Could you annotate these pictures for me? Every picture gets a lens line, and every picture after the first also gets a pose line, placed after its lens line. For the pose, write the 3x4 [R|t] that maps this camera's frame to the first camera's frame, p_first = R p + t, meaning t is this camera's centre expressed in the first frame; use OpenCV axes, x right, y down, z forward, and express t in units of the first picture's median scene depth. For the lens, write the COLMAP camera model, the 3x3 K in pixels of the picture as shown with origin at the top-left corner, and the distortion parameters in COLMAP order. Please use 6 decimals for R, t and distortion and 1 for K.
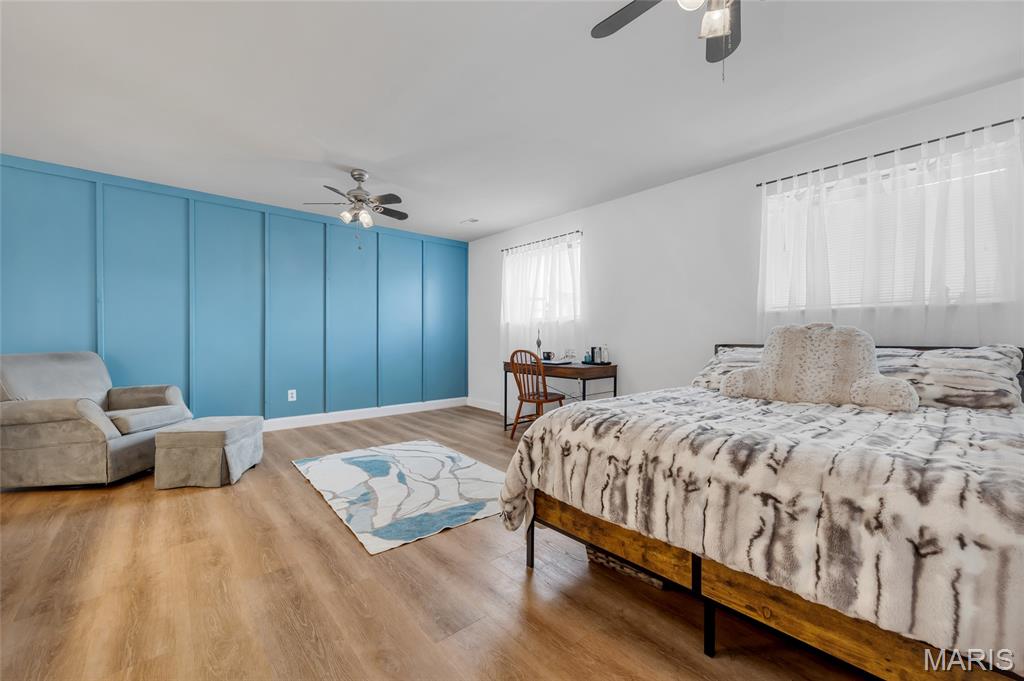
lens RADIAL K [[404.8, 0, 510.7], [0, 404.8, 340.0], [0, 0, 1]] dist [0.001419, 0.000068]
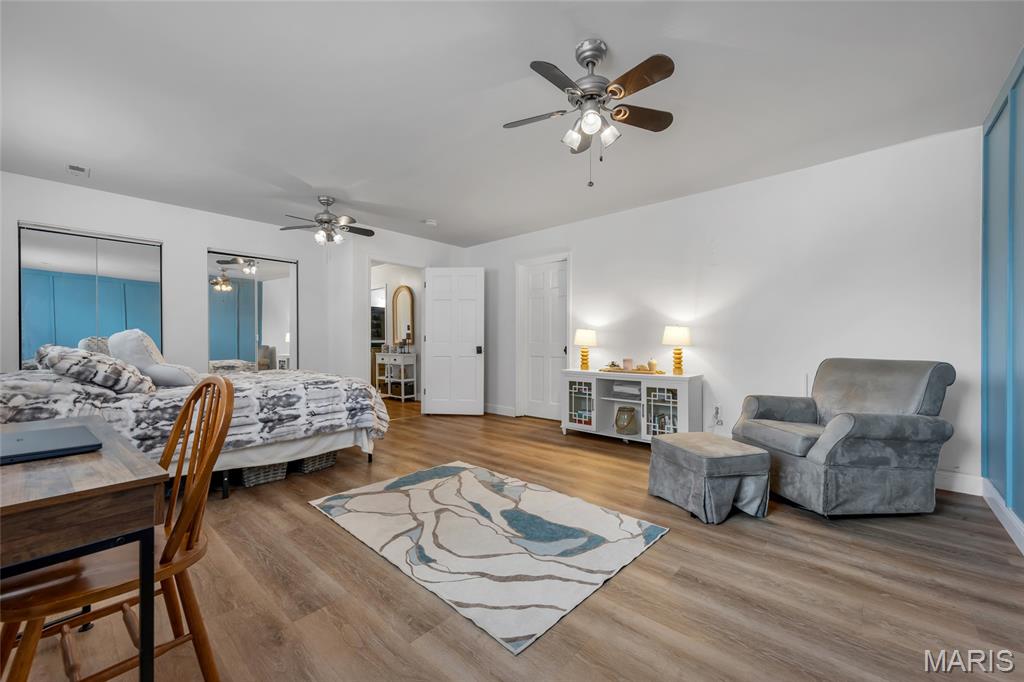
lens RADIAL K [[404.8, 0, 510.7], [0, 404.8, 340.5], [0, 0, 1]] dist [0.001419, 0.000068]
pose [[-0.992236, 0.001926, -0.124355, -0.237470], [0.001205, 0.999982, 0.005867, -0.011048], [0.124364, 0.005672, -0.992220, 1.906433]]
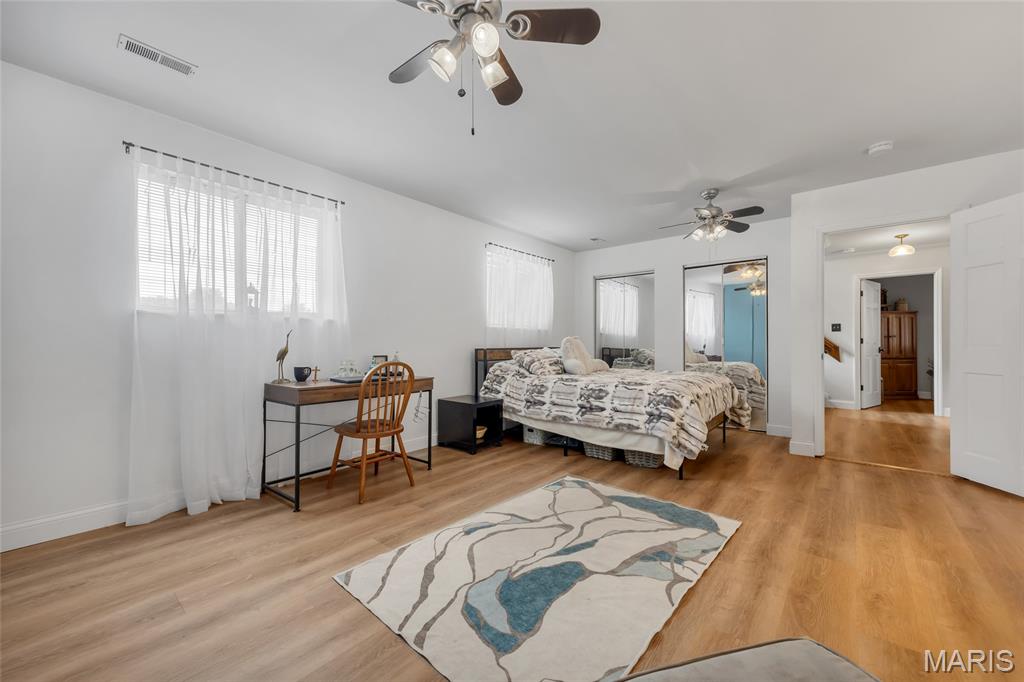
lens RADIAL K [[399.4, 0, 513.4], [0, 399.4, 342.9], [0, 0, 1]] dist [0.001833, 0.000024]
pose [[-0.155448, 0.002528, 0.987841, -0.965490], [0.007979, 0.999967, -0.001303, -0.009482], [-0.987812, 0.007679, -0.155463, 1.260775]]
